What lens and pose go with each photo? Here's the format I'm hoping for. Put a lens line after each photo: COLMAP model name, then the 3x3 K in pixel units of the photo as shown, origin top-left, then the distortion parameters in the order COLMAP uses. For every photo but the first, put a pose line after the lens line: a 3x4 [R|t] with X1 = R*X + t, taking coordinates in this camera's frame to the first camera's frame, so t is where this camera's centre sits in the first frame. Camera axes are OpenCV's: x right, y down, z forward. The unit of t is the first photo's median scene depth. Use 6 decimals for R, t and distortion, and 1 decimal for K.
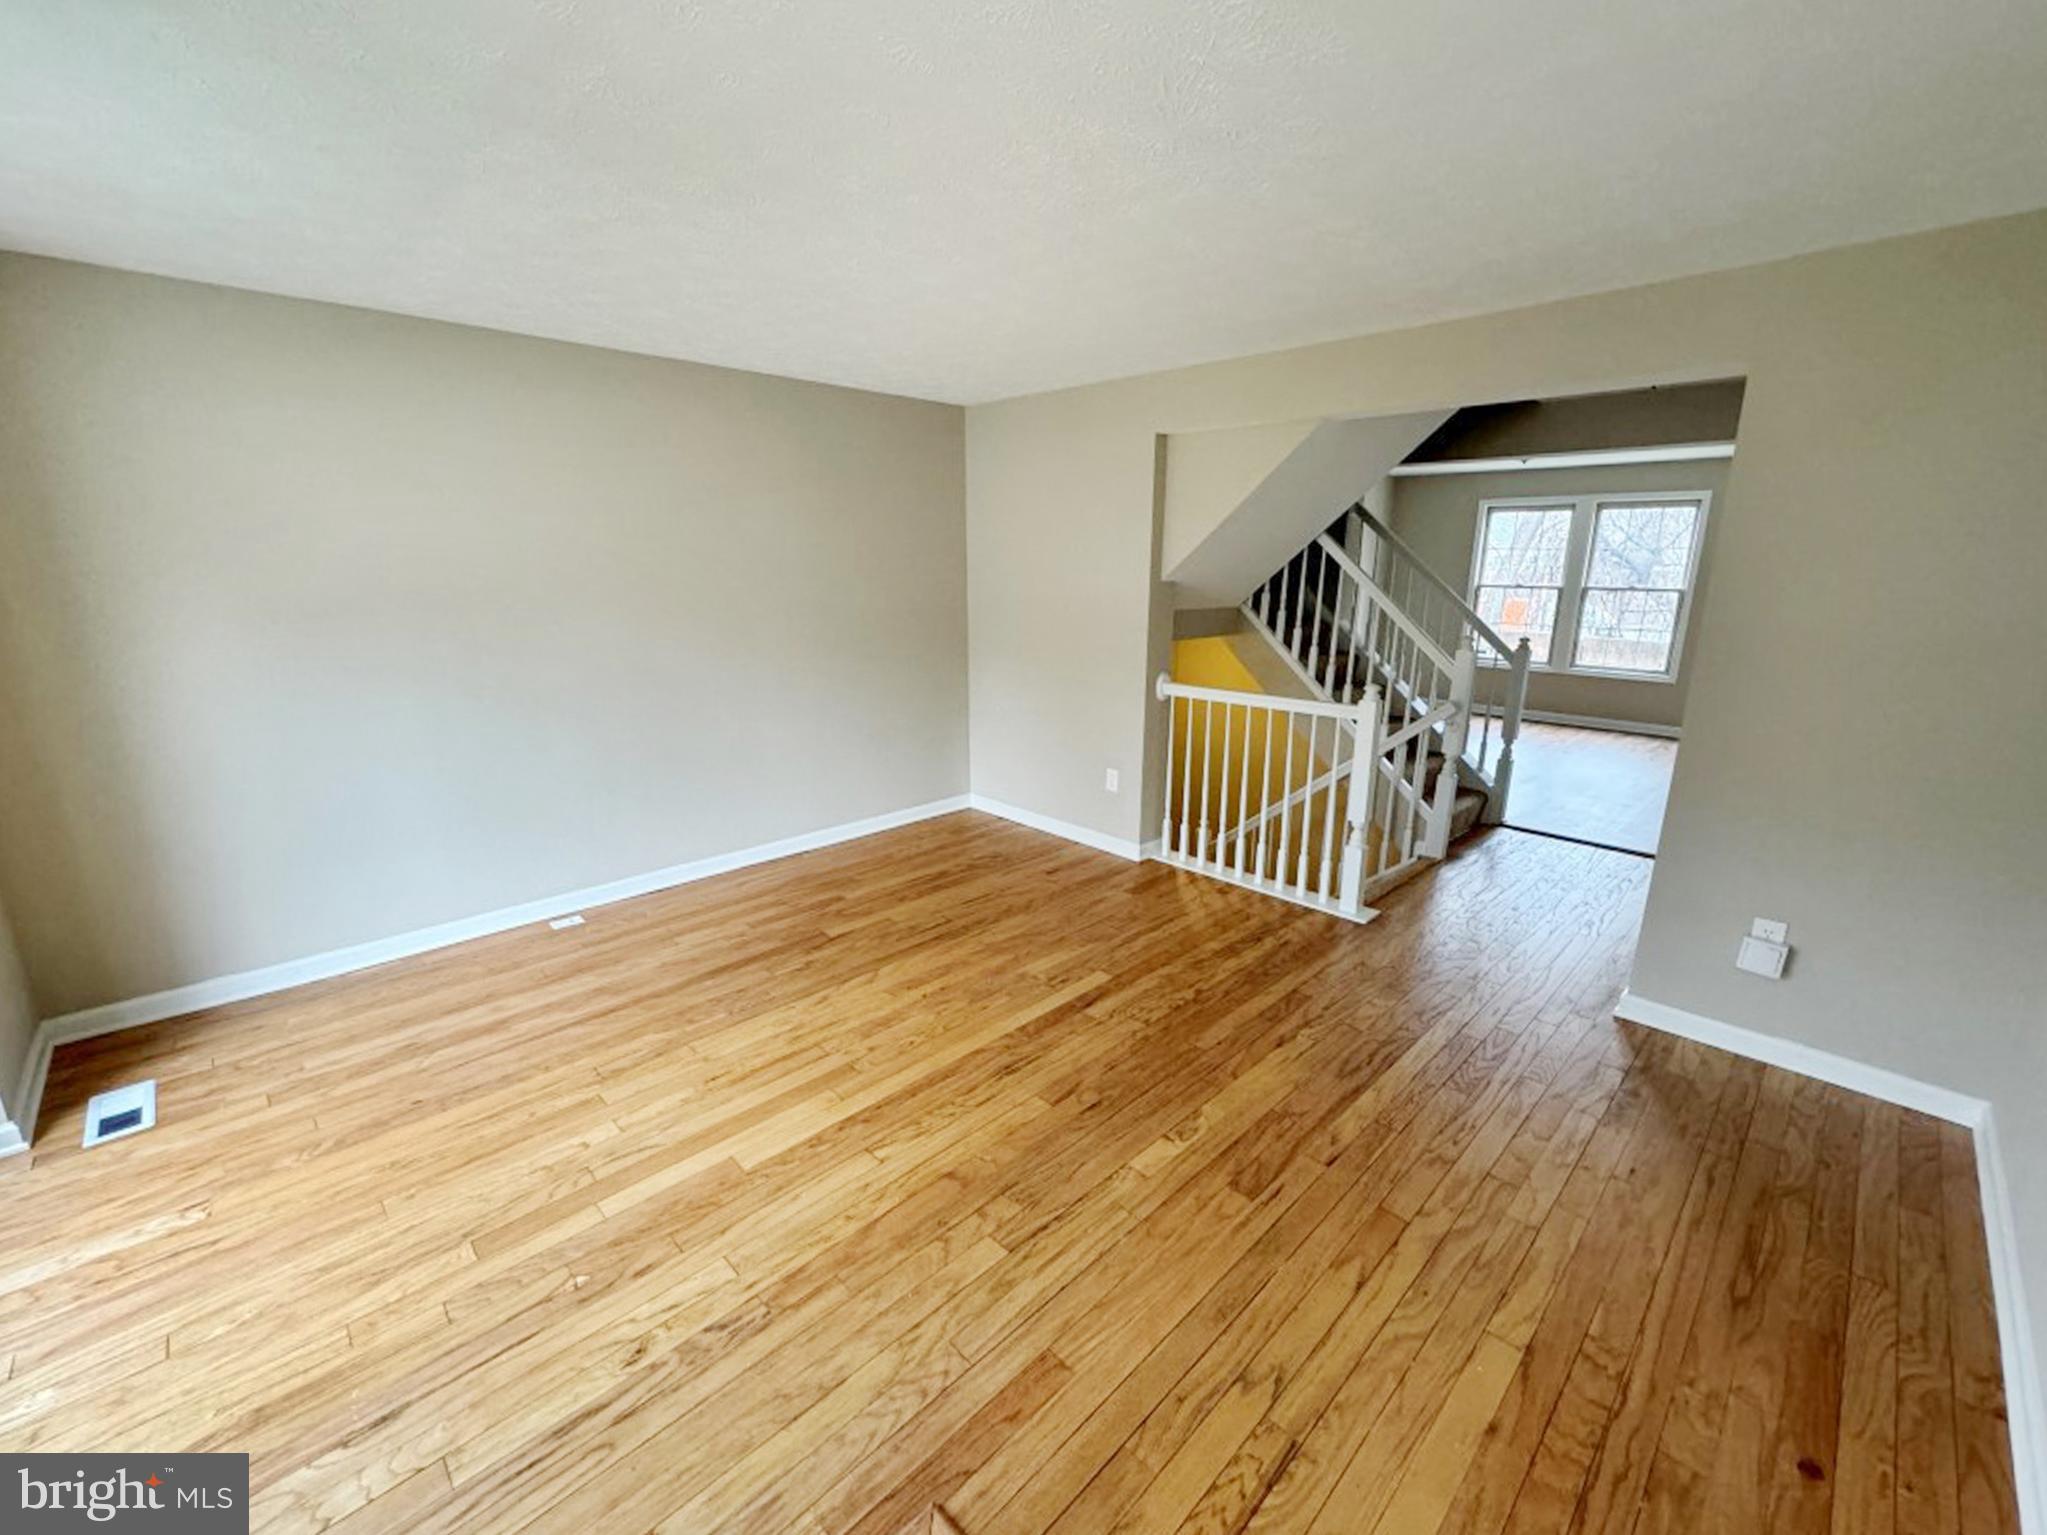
lens RADIAL K [[829.5, 0, 1043.6], [0, 829.5, 762.3], [0, 0, 1]] dist [-0.003092, 0.000603]
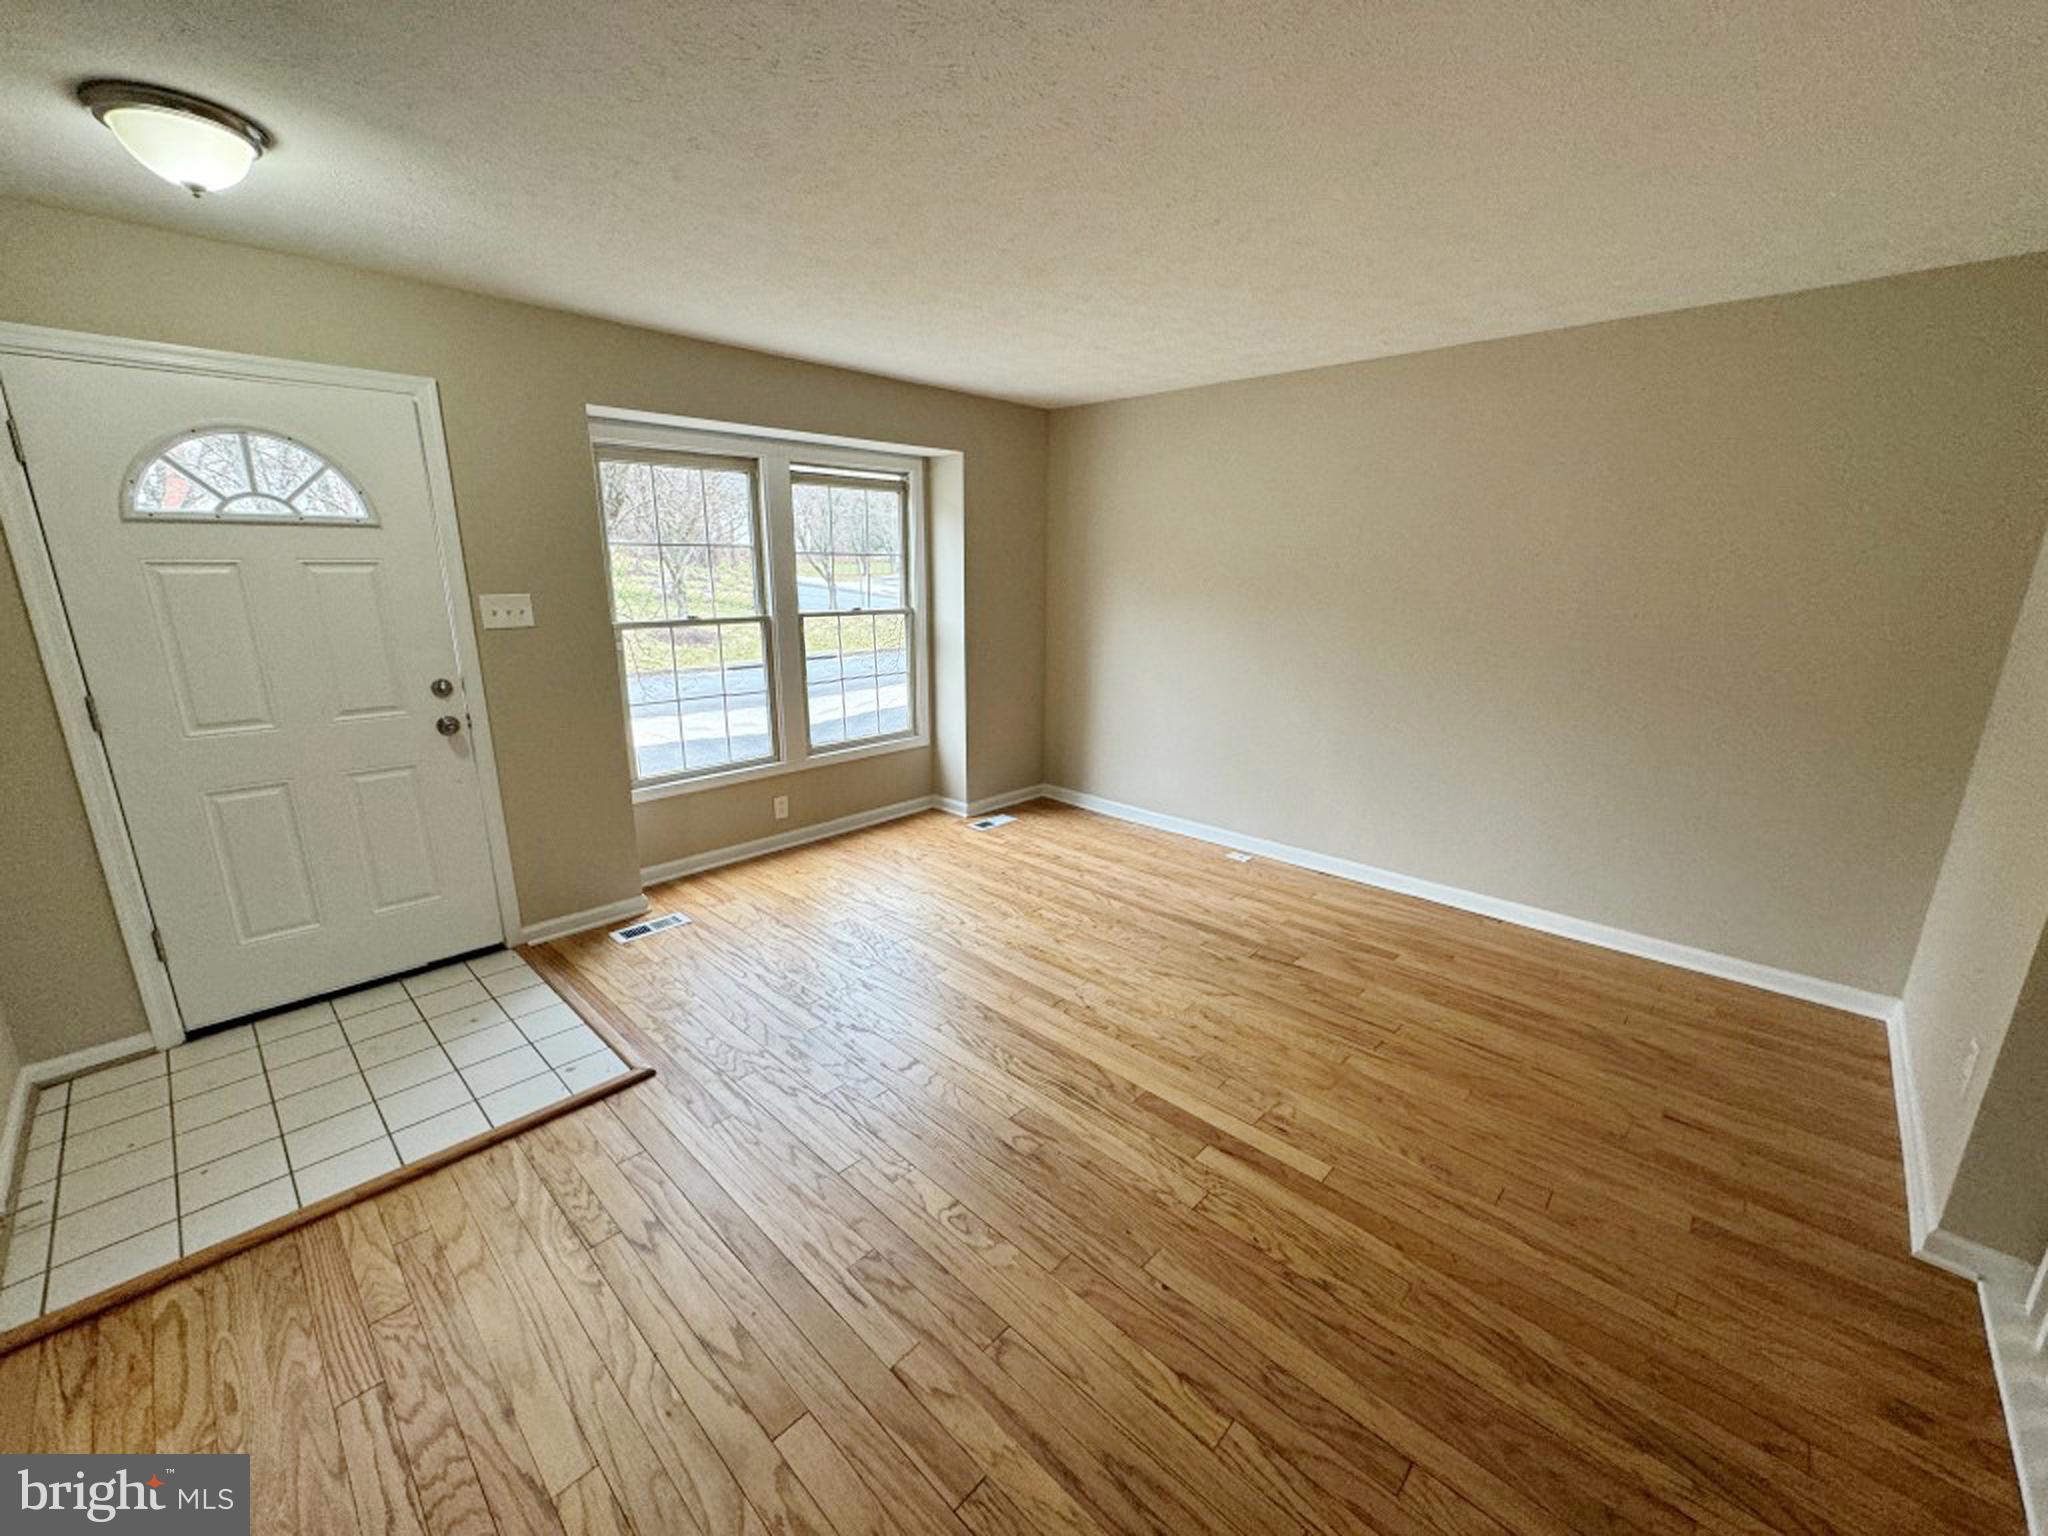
lens RADIAL K [[829.9, 0, 1032.0], [0, 829.9, 768.5], [0, 0, 1]] dist [-0.003092, 0.000603]
pose [[0.027237, 0.237391, -0.971032, 0.728284], [-0.246940, 0.942884, 0.223583, -0.162101], [0.968648, 0.233697, 0.084303, 0.730486]]
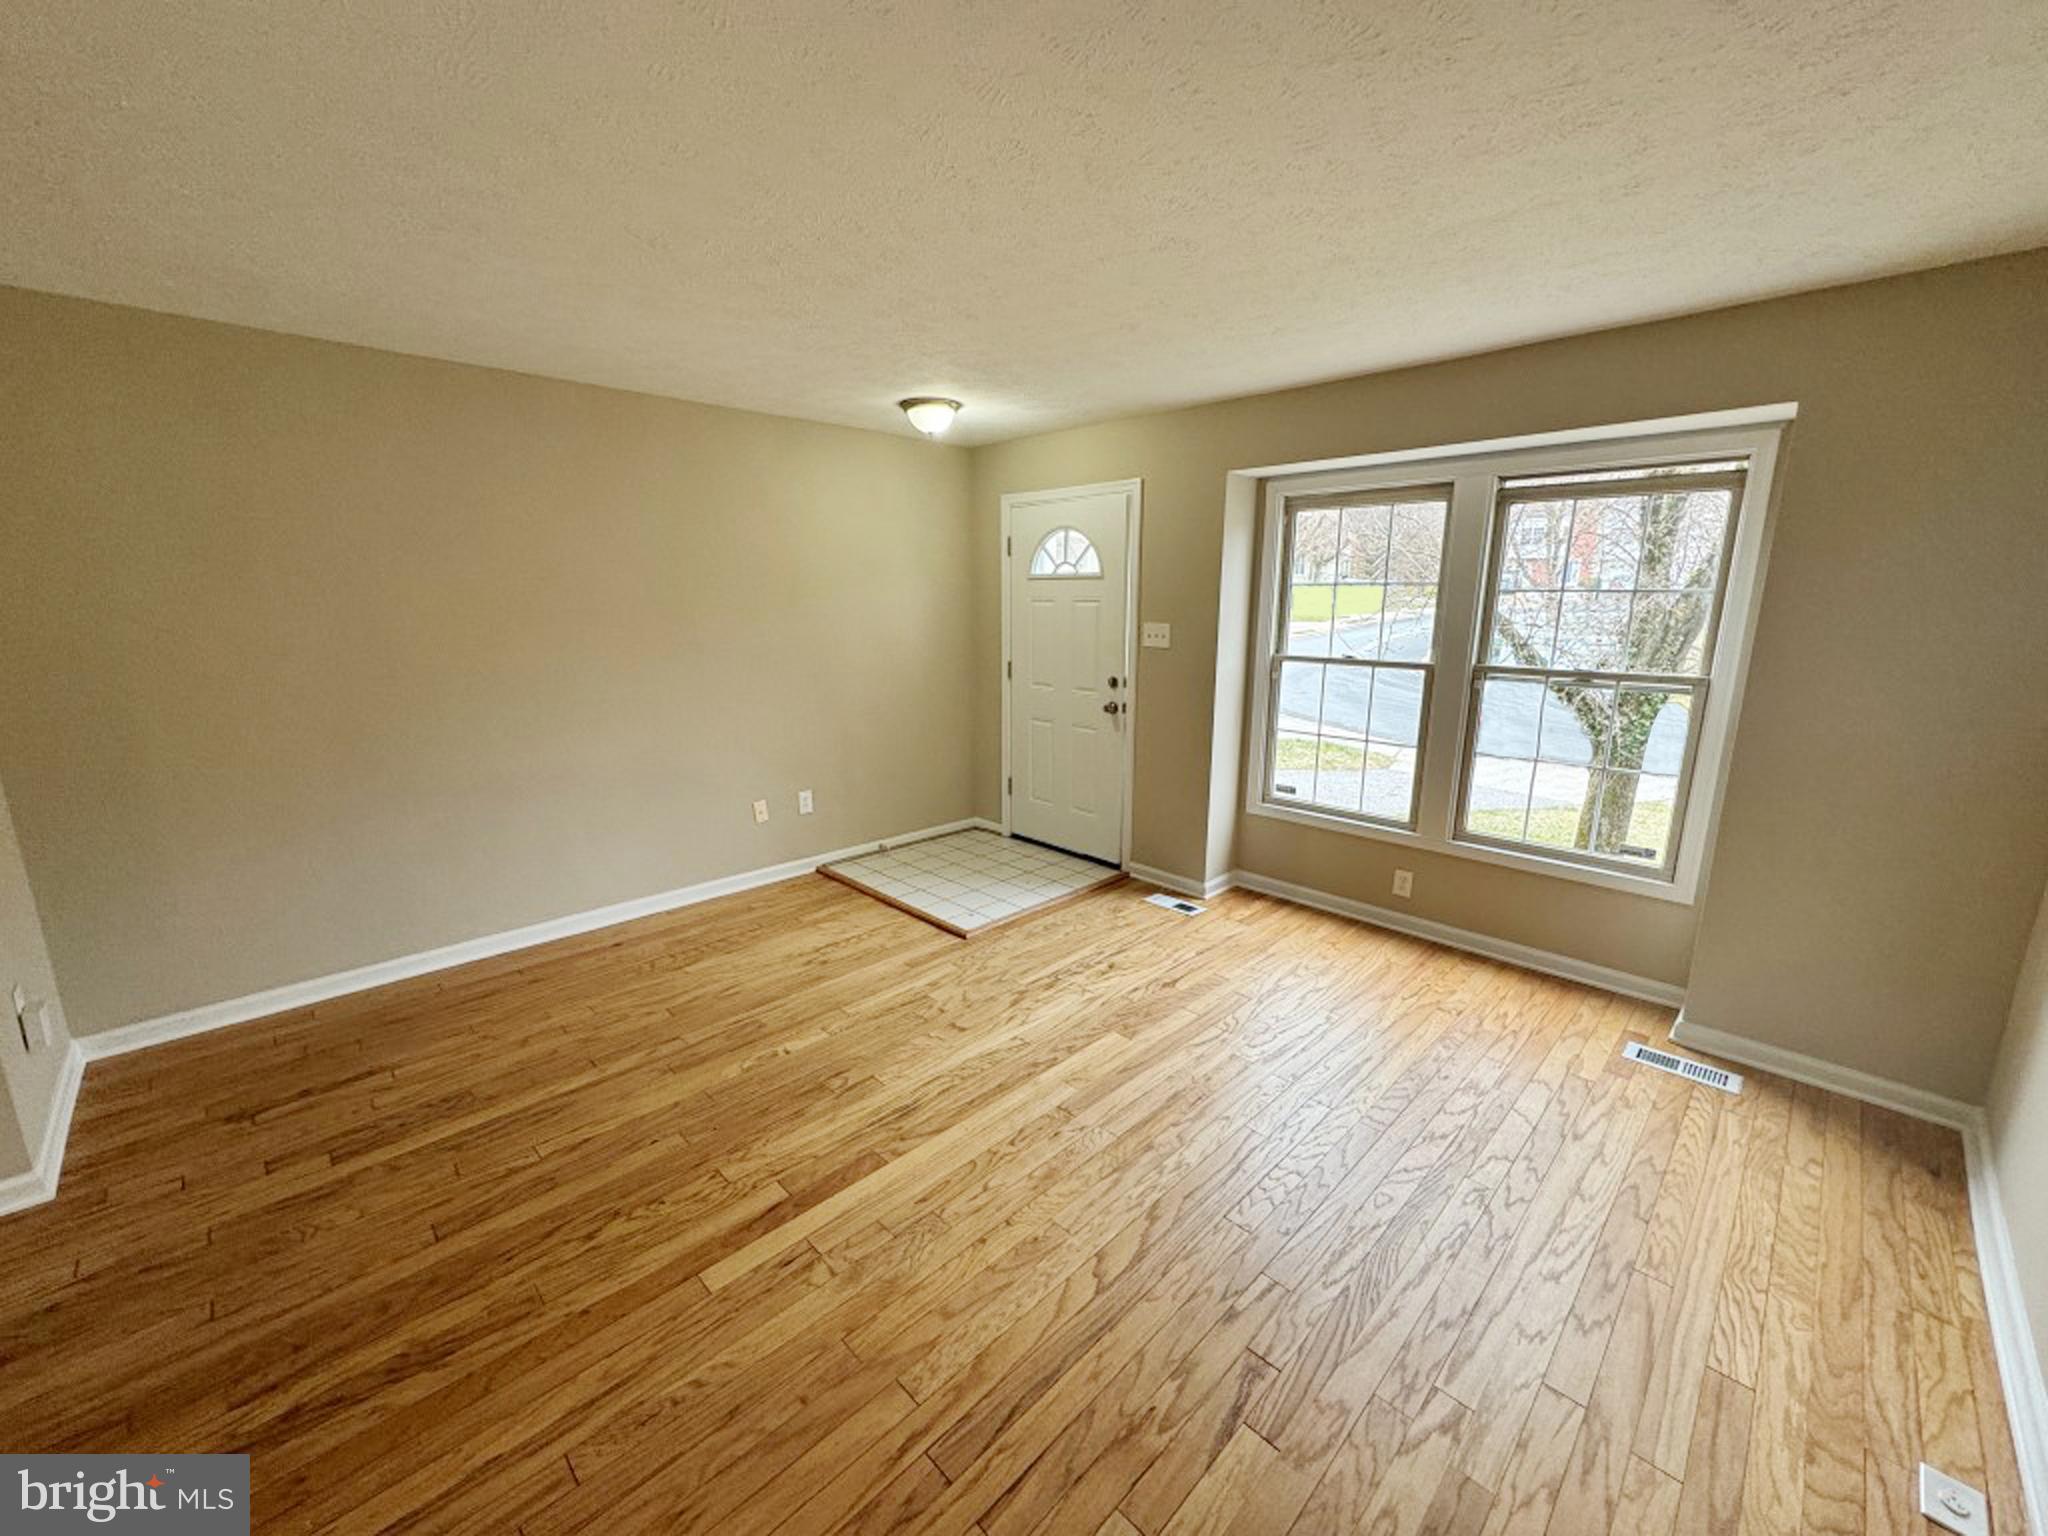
lens RADIAL K [[829.9, 0, 1013.5], [0, 829.9, 762.5], [0, 0, 1]] dist [-0.003092, 0.000603]
pose [[-0.999449, -0.015137, 0.029523, -0.174244], [-0.001074, 0.904144, 0.427228, -0.373314], [-0.033160, 0.426961, -0.903662, 1.557957]]
